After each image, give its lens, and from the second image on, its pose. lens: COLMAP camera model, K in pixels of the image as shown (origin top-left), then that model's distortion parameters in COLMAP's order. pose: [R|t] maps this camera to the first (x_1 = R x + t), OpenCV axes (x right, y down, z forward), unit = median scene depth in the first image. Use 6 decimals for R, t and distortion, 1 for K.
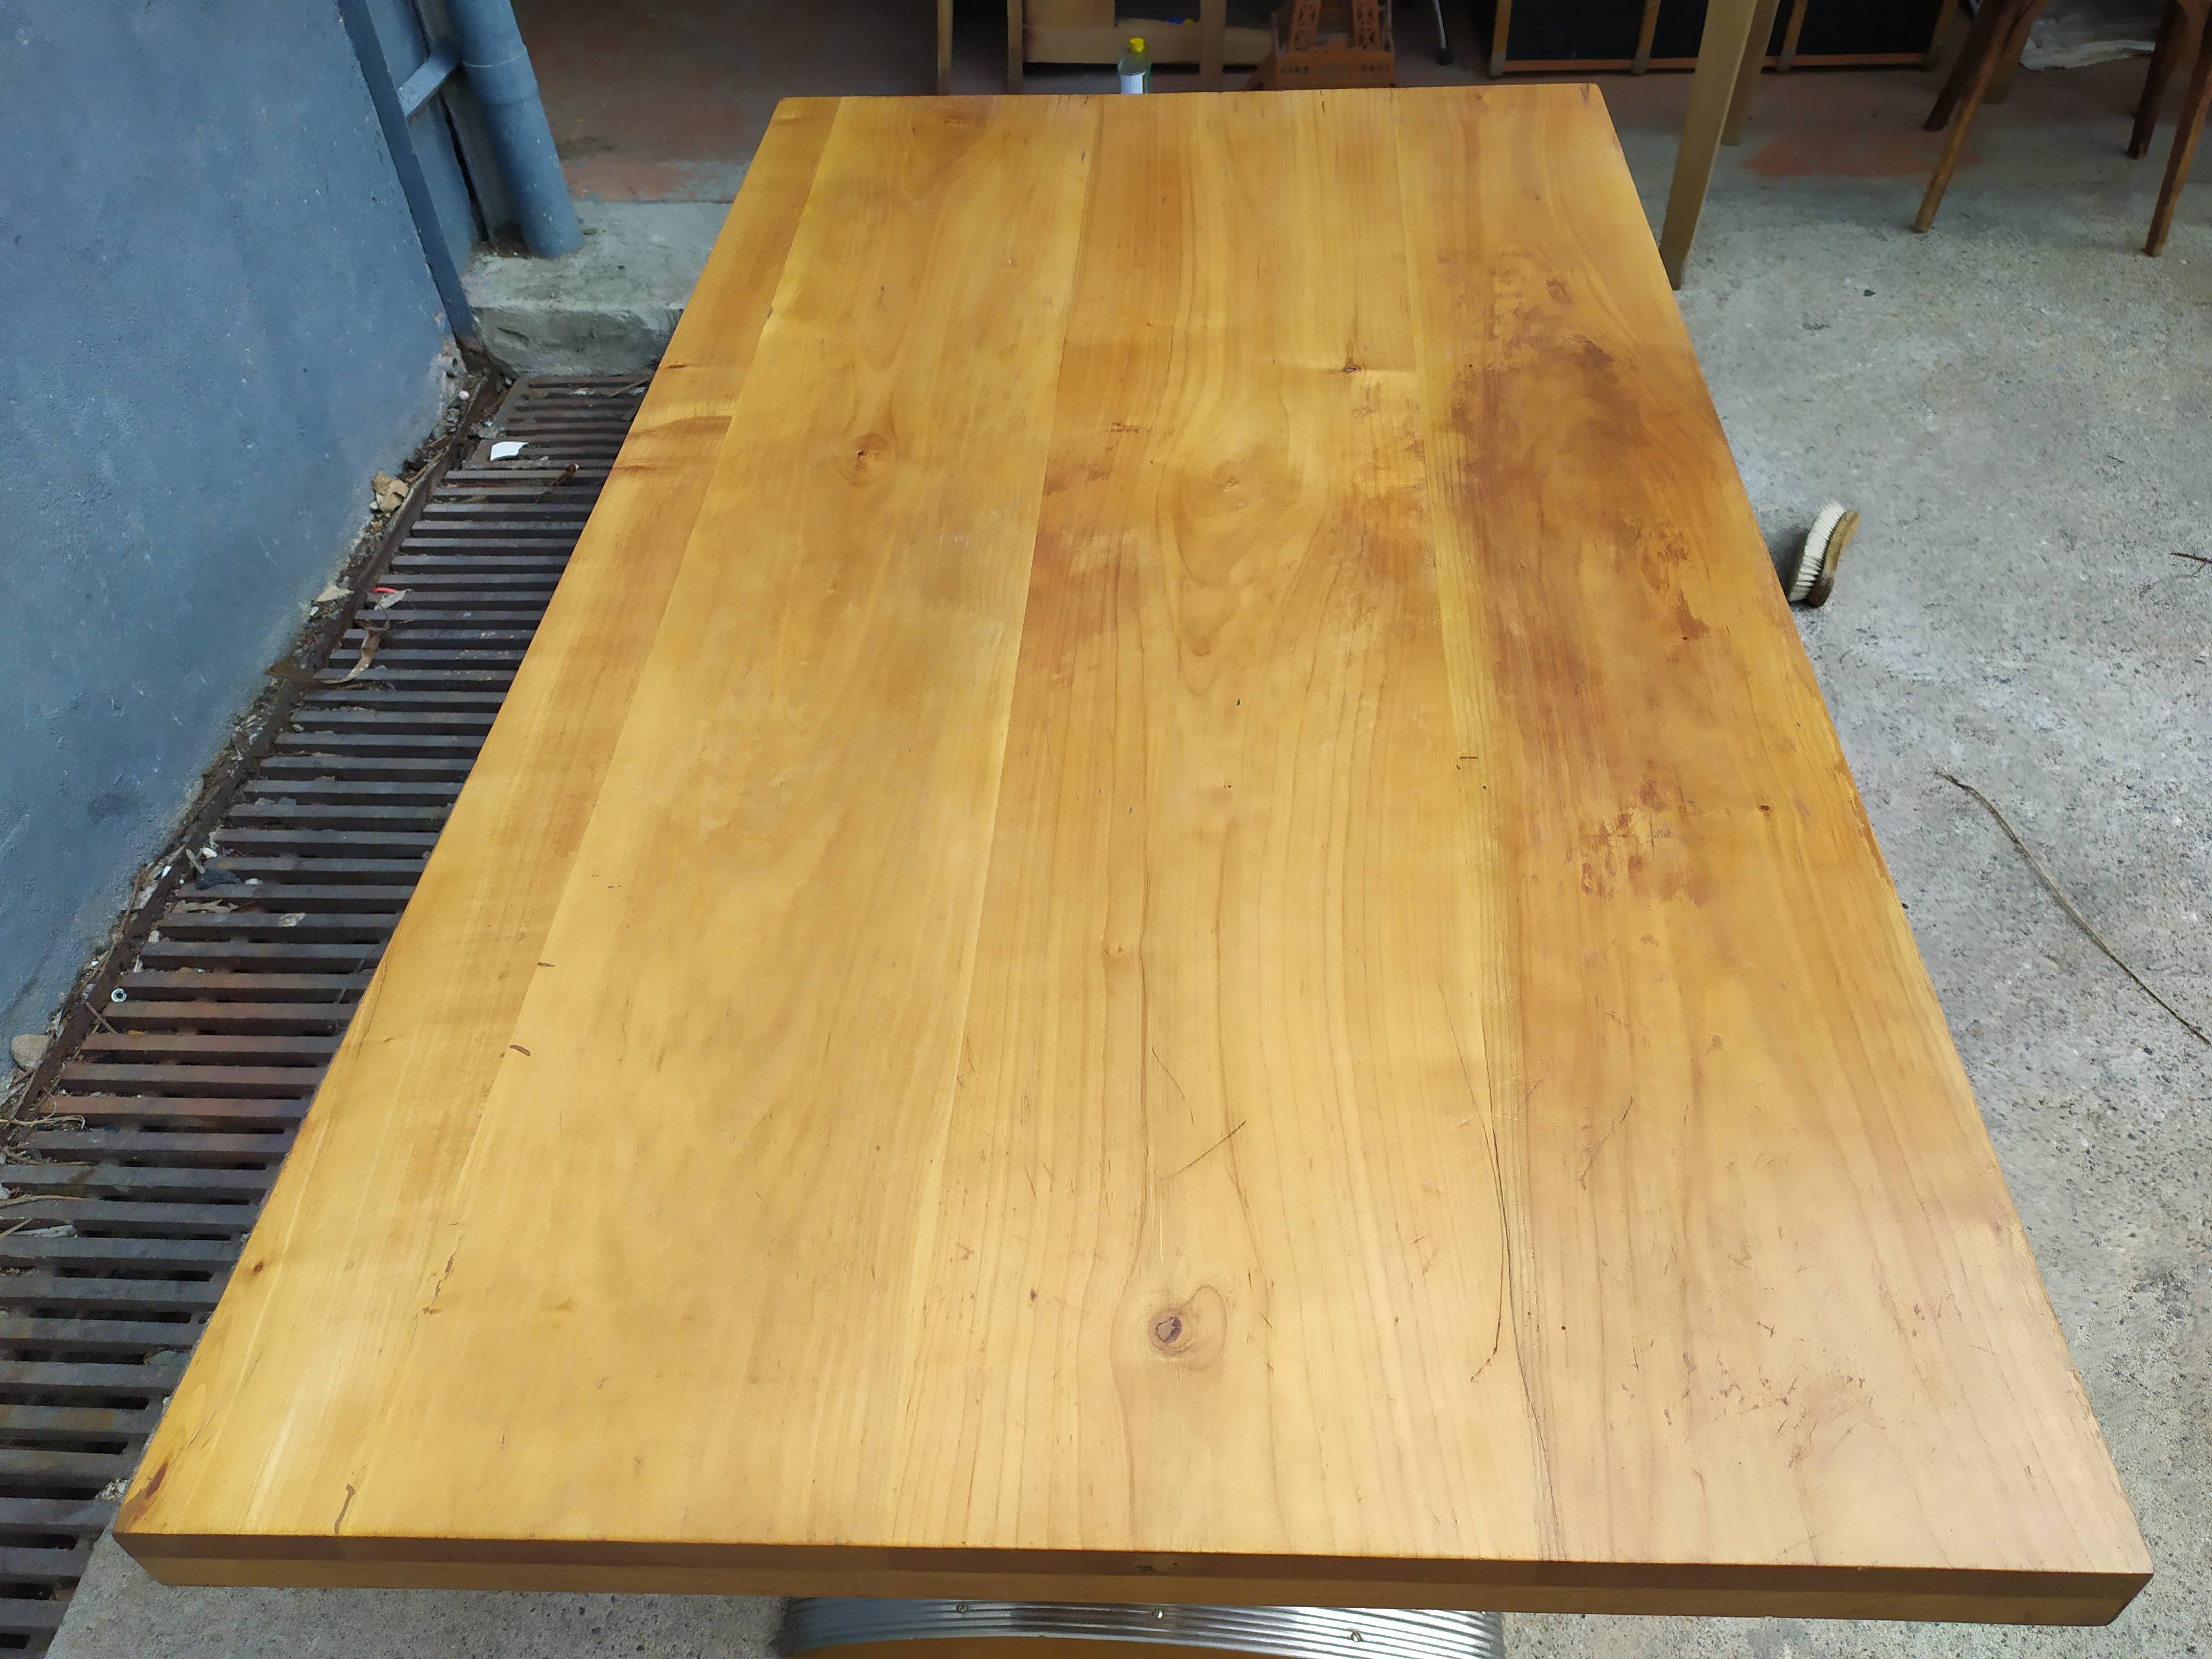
lens RADIAL K [[1698.6, 0, 1133.2], [0, 1698.6, 836.2], [0, 0, 1]] dist [0.049226, -0.060427]
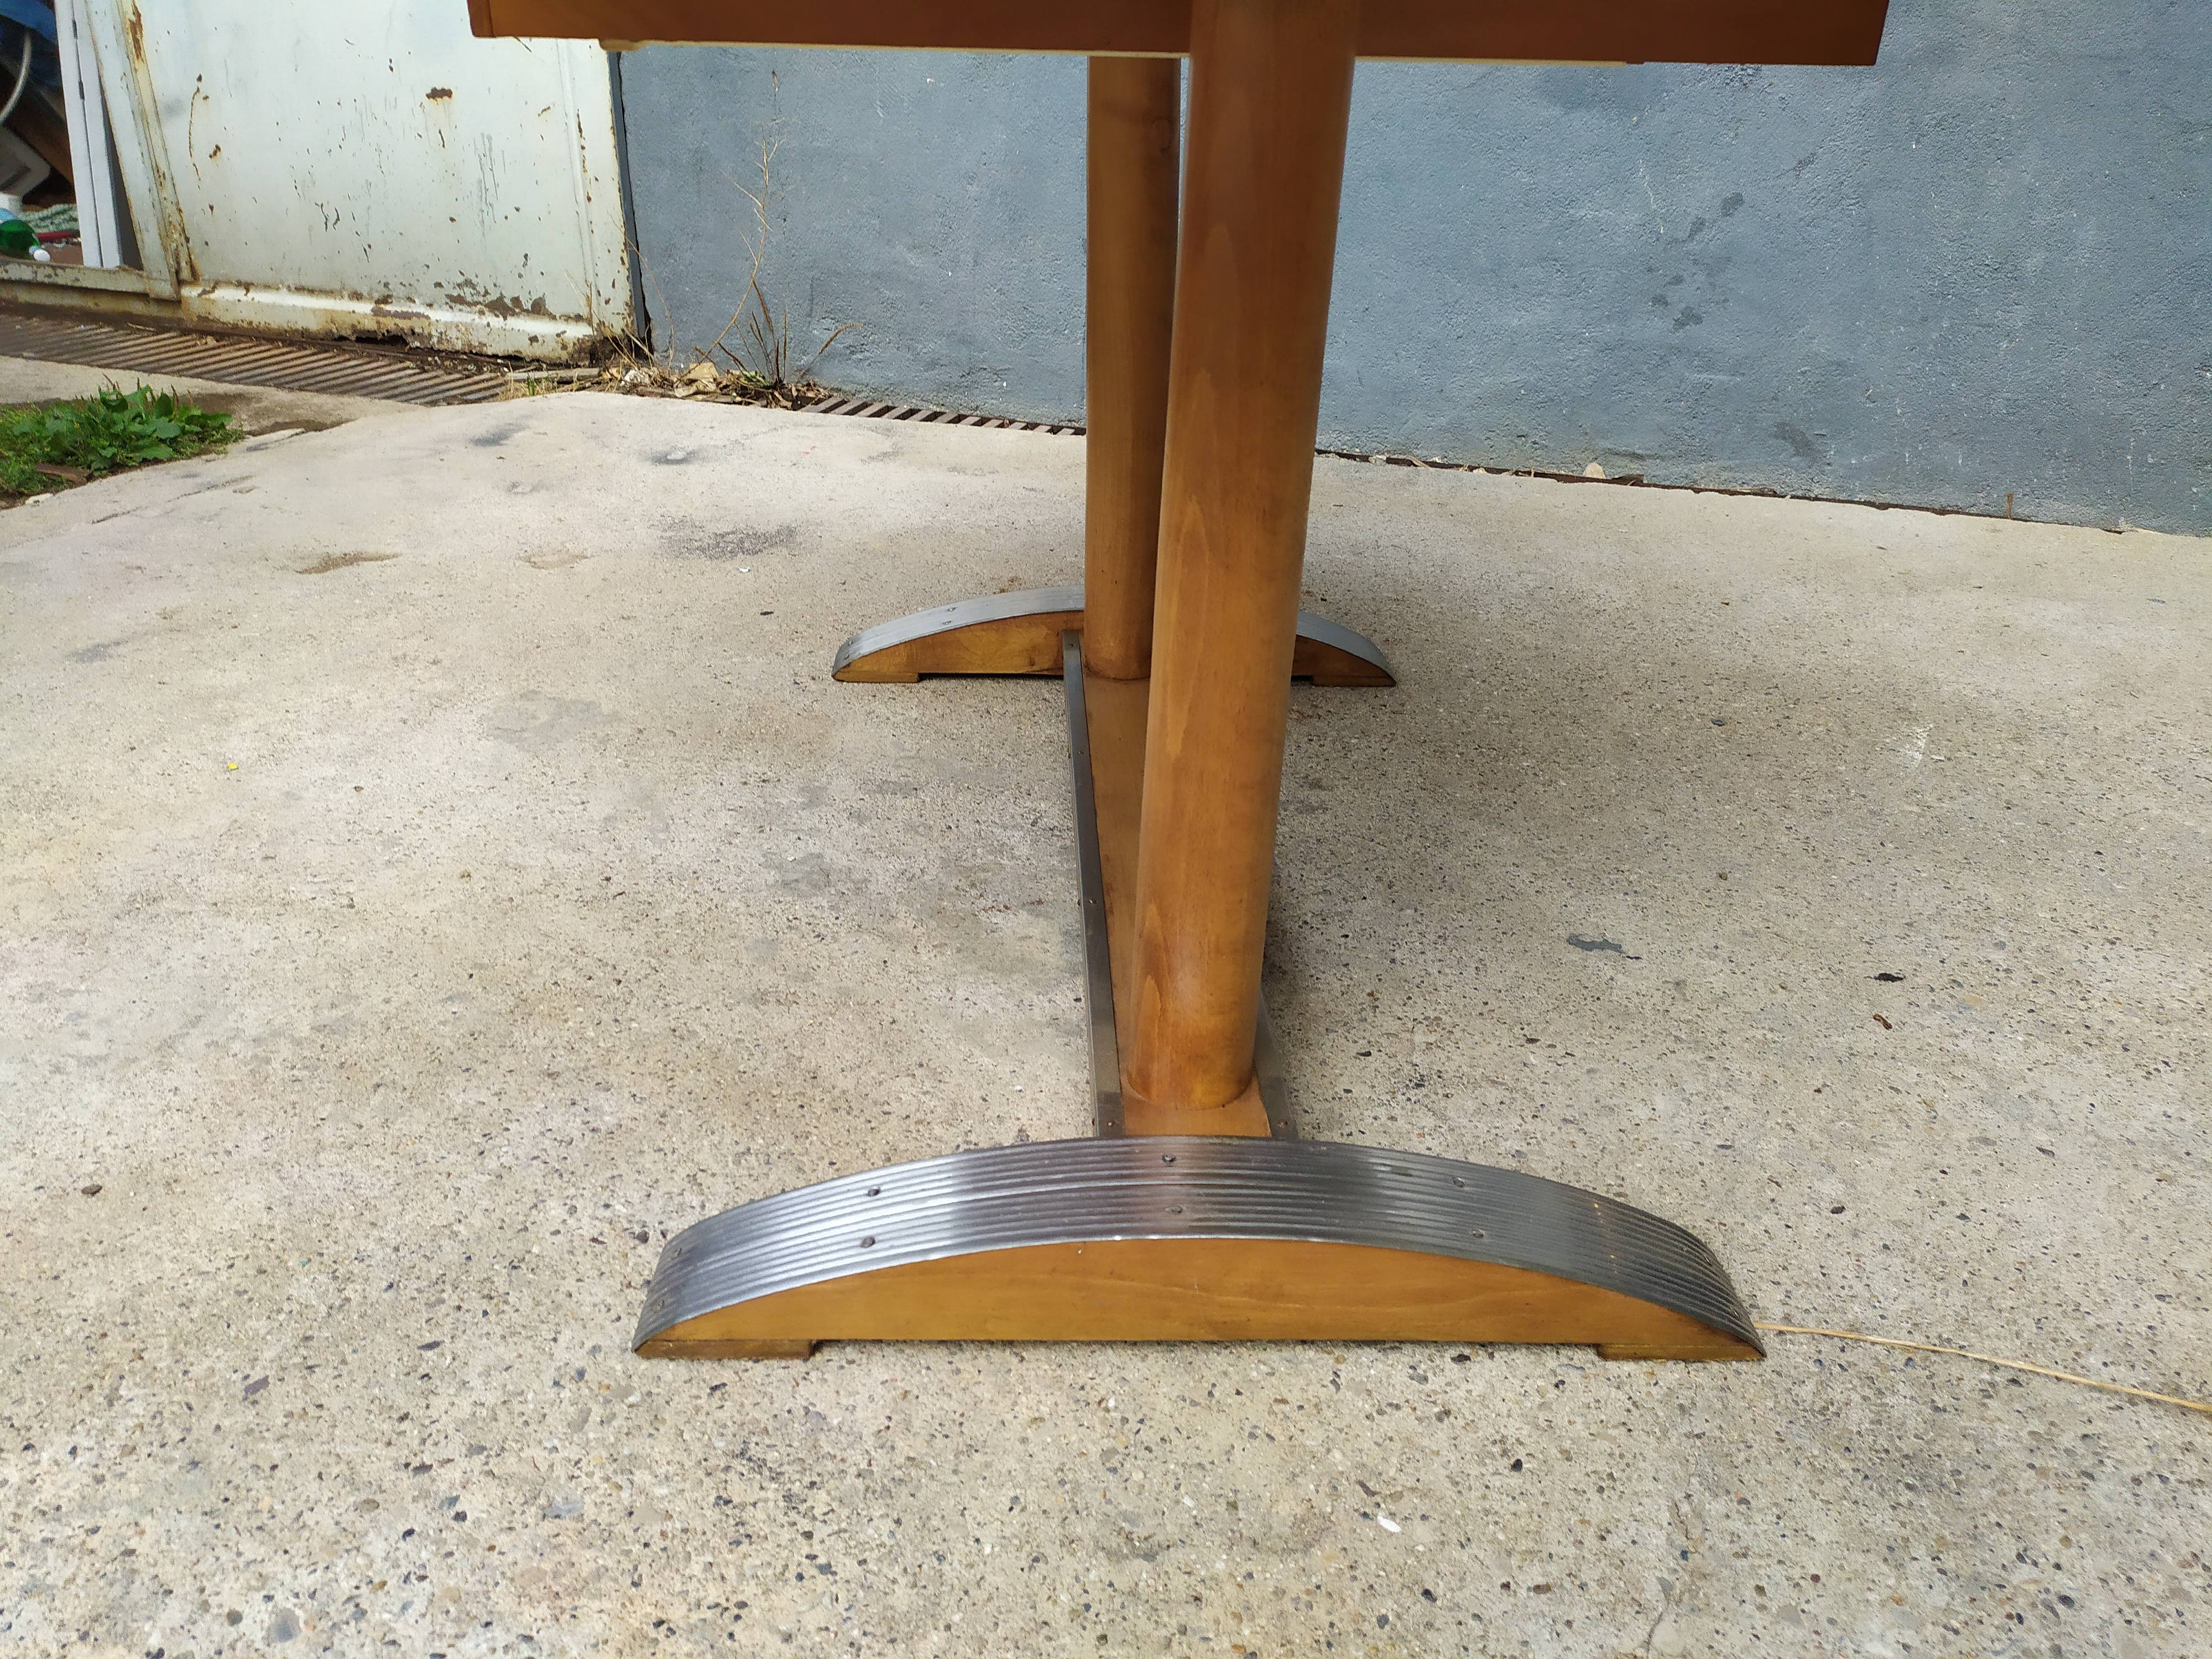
lens RADIAL K [[1698.6, 0, 1100.5], [0, 1698.6, 779.5], [0, 0, 1]] dist [0.049226, -0.060427]
pose [[-0.231611, 0.427151, -0.874013, 1.158496], [-0.704506, 0.545909, 0.453492, -0.139578], [0.670841, 0.720781, 0.174492, 0.846807]]
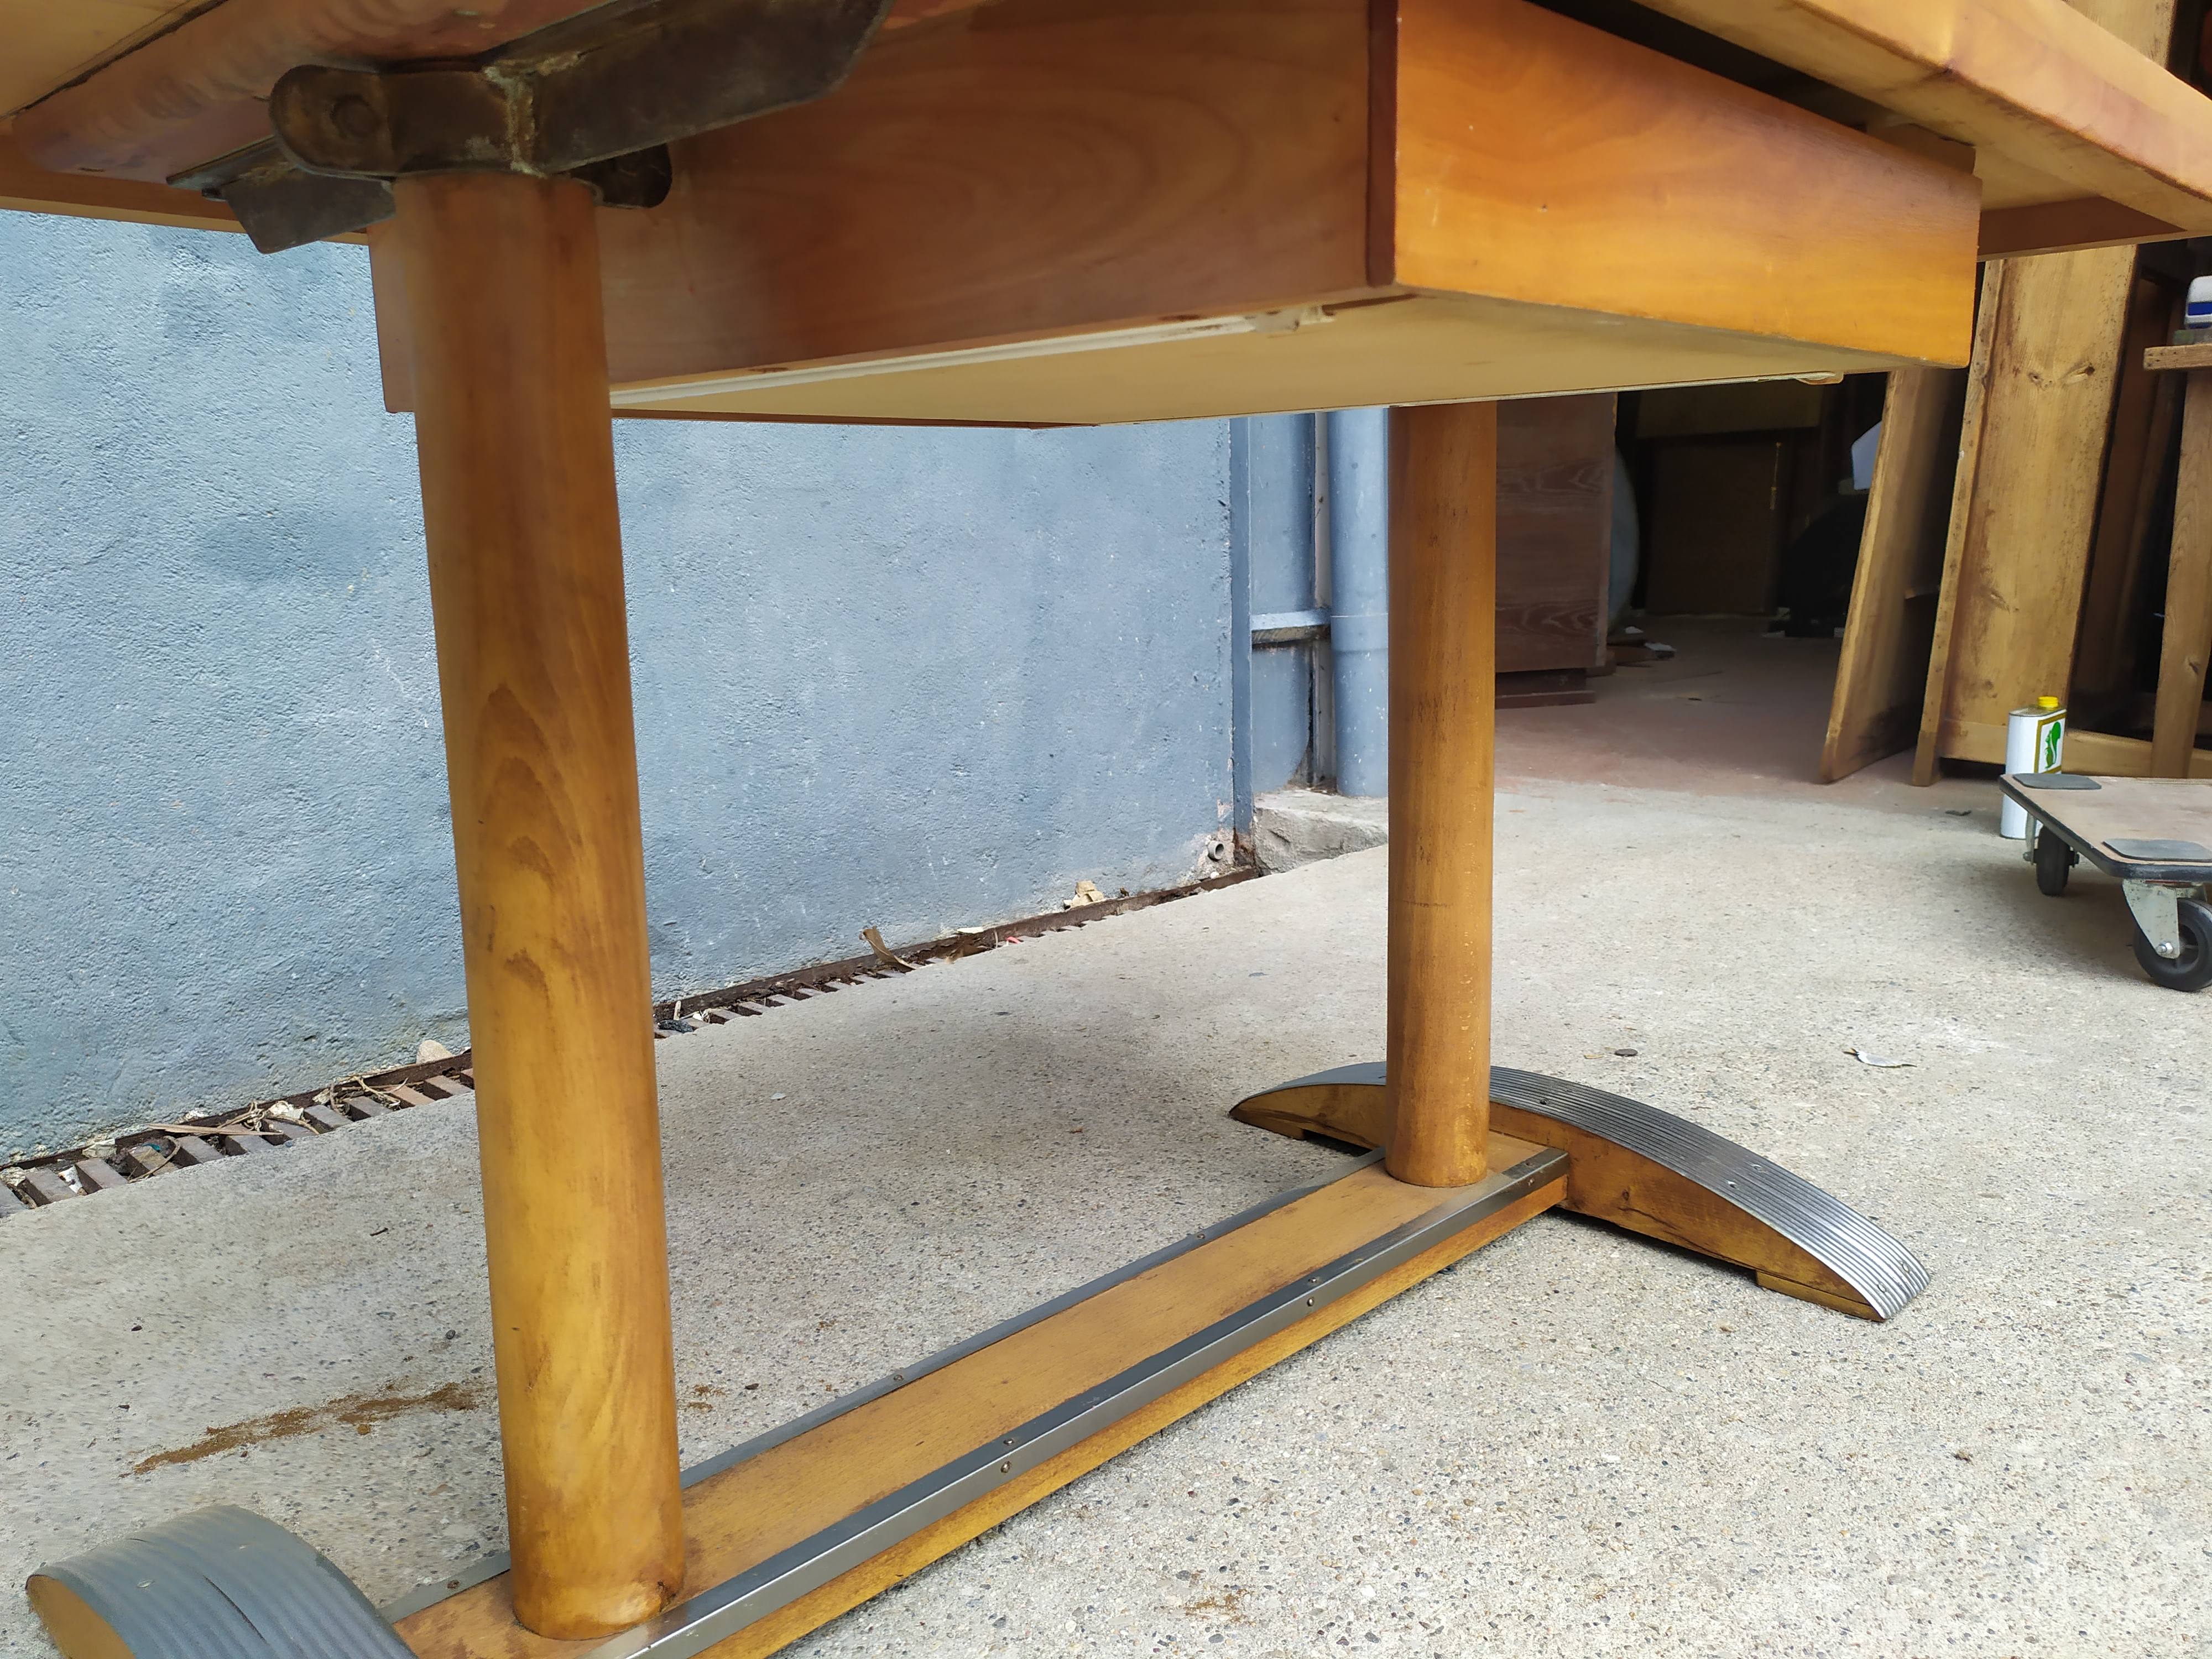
lens RADIAL K [[1669.1, 0, 1102.1], [0, 1669.1, 823.9], [0, 0, 1]] dist [0.050726, -0.057654]
pose [[0.750631, 0.132984, -0.647201, 0.433258], [-0.467824, 0.798683, -0.378479, 0.274994], [0.466577, 0.586874, 0.661729, 0.550887]]
